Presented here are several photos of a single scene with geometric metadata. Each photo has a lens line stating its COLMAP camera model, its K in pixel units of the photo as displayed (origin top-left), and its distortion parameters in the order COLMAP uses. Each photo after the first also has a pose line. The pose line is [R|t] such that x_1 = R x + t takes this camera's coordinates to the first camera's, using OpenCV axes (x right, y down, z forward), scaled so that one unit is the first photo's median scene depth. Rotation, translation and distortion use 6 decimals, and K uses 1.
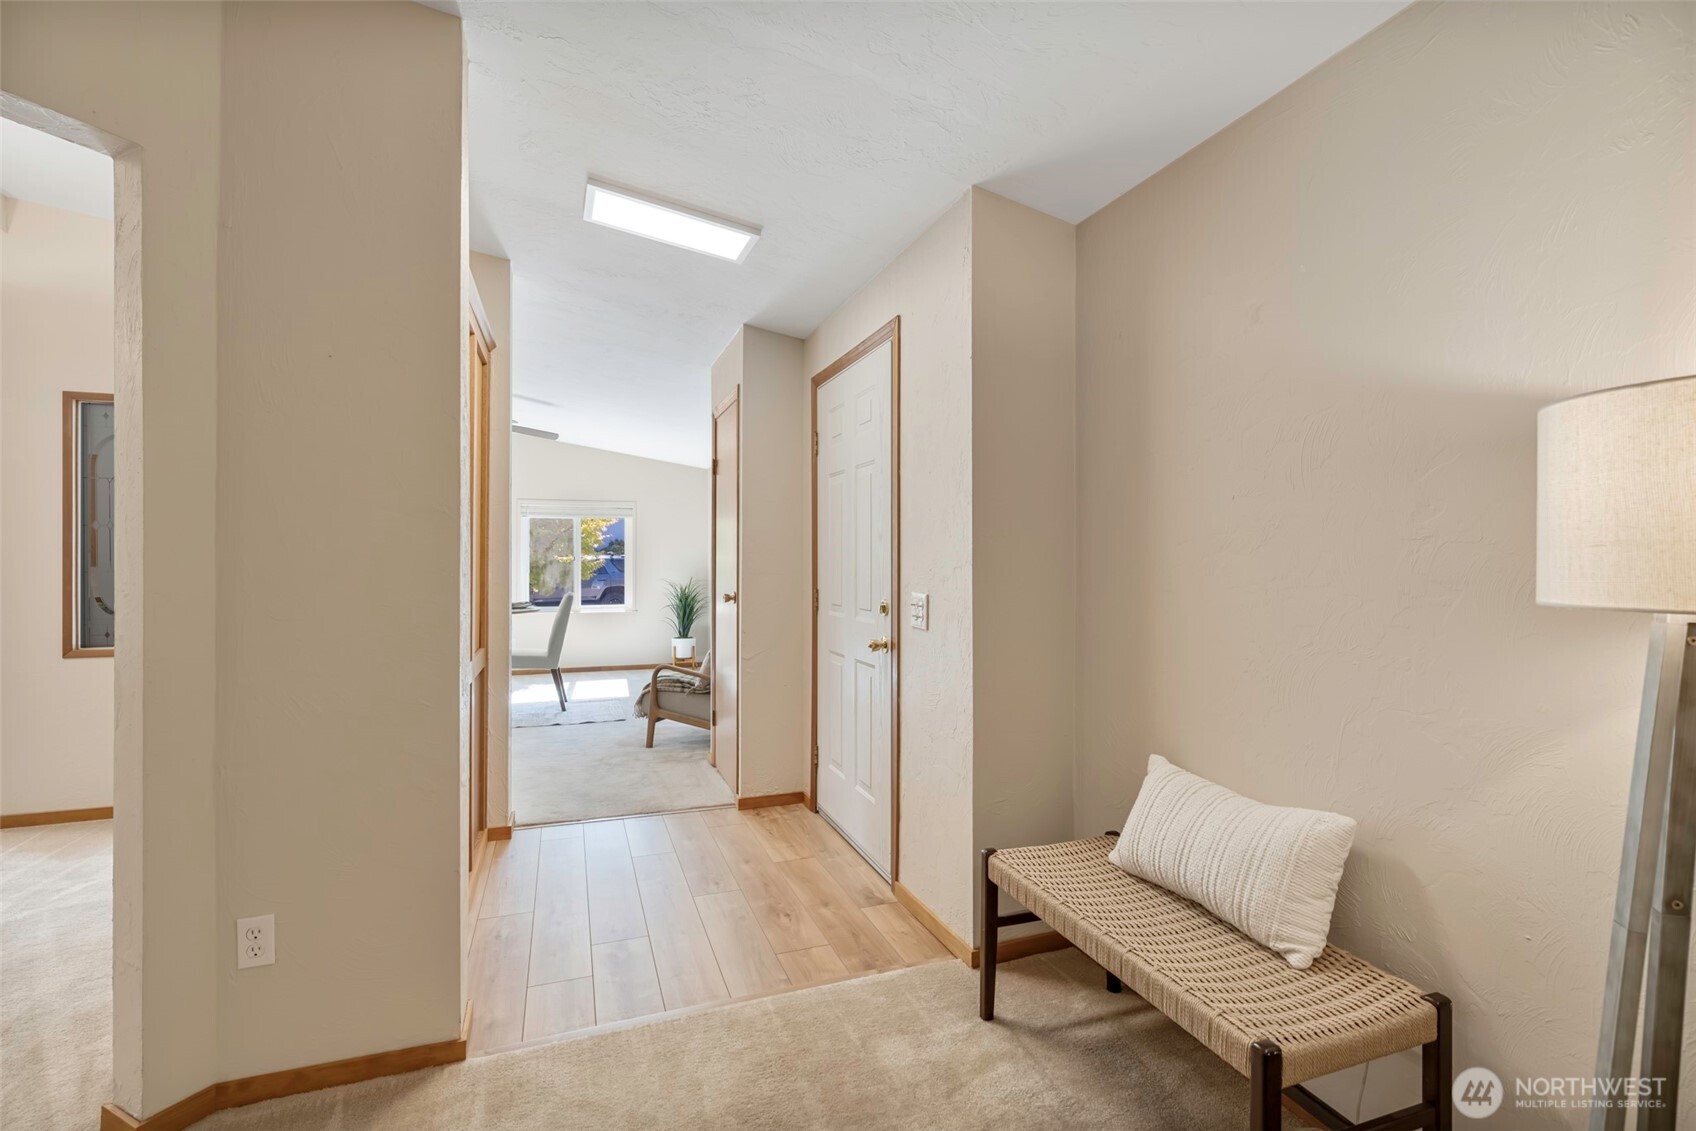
lens RADIAL K [[771.9, 0, 842.3], [0, 771.9, 558.6], [0, 0, 1]] dist [-0.008027, 0.004724]
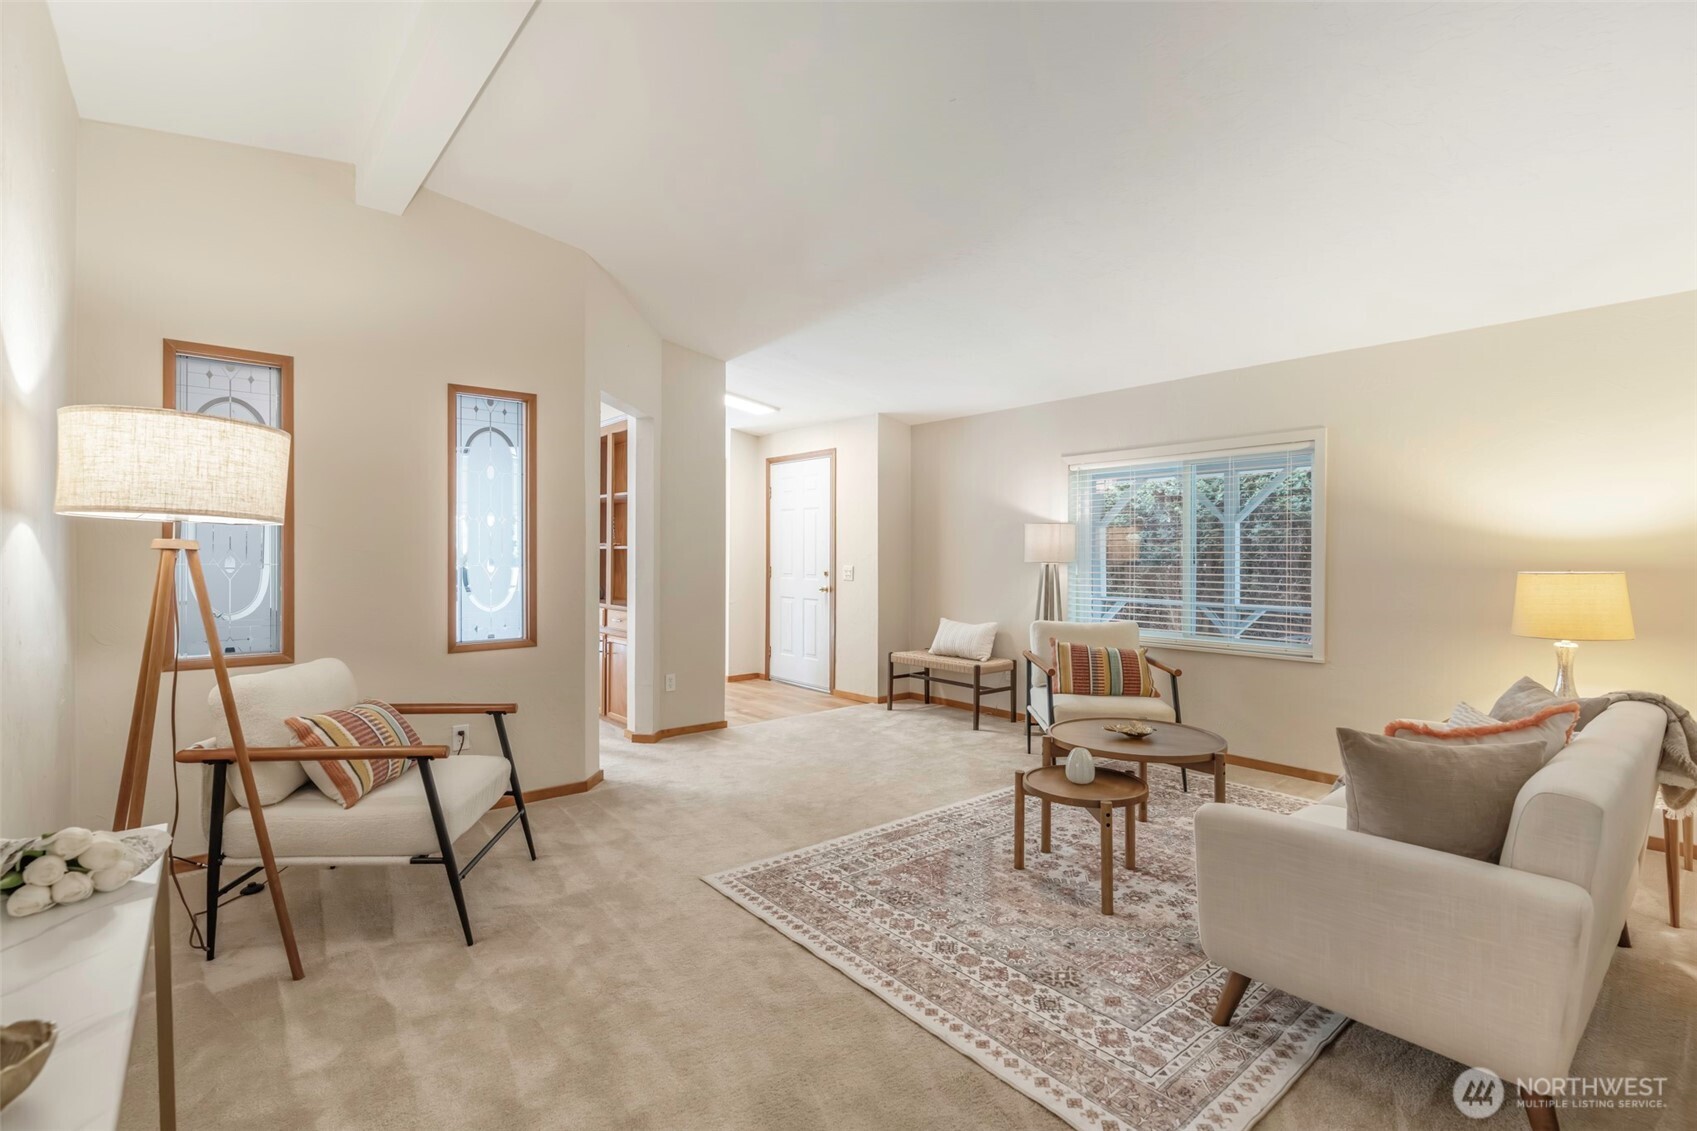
lens RADIAL K [[772.4, 0, 862.8], [0, 772.4, 563.7], [0, 0, 1]] dist [-0.008027, 0.004724]
pose [[0.928004, 0.002015, 0.372564, -0.875620], [-0.007887, 0.999868, 0.014237, 0.002562], [-0.372486, -0.016150, 0.927897, -1.459846]]
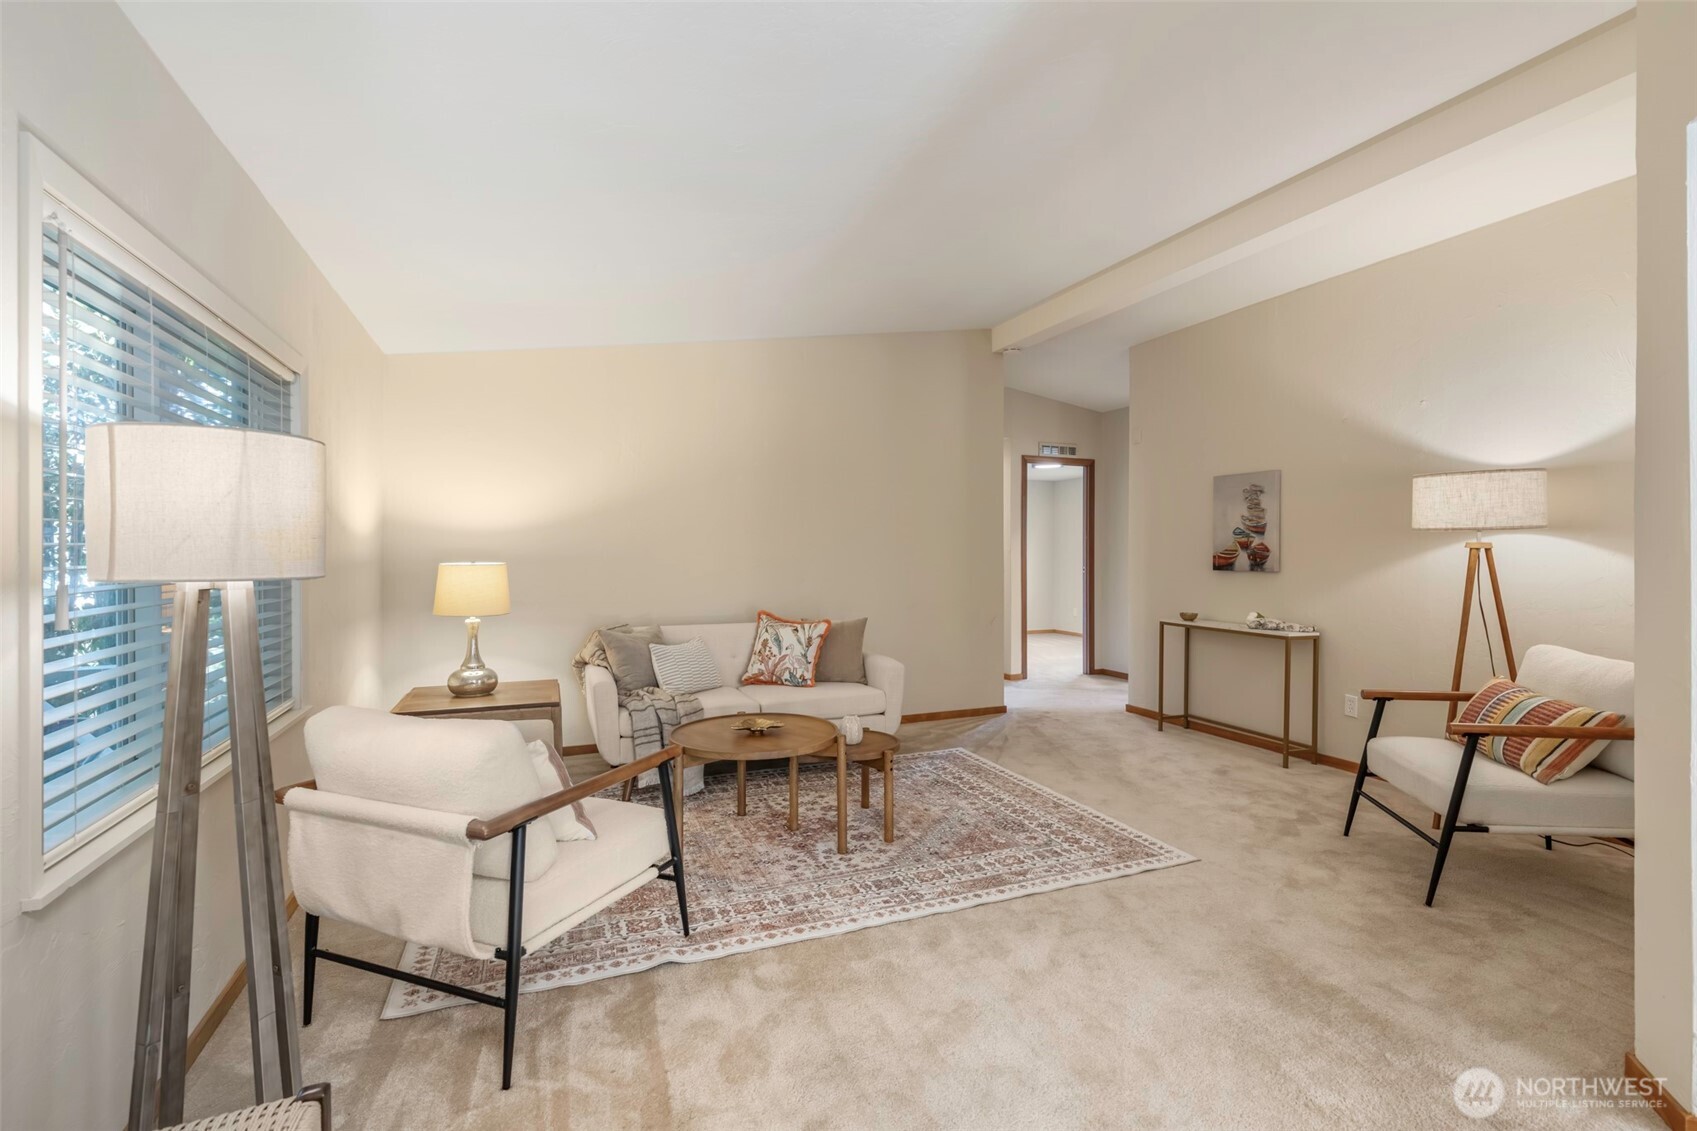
lens RADIAL K [[772.4, 0, 841.8], [0, 772.4, 559.0], [0, 0, 1]] dist [-0.008027, 0.004724]
pose [[-0.999119, 0.005018, -0.041675, 0.009957], [0.004828, 0.999977, 0.004676, 0.011535], [0.041697, 0.004470, -0.999120, 1.077831]]
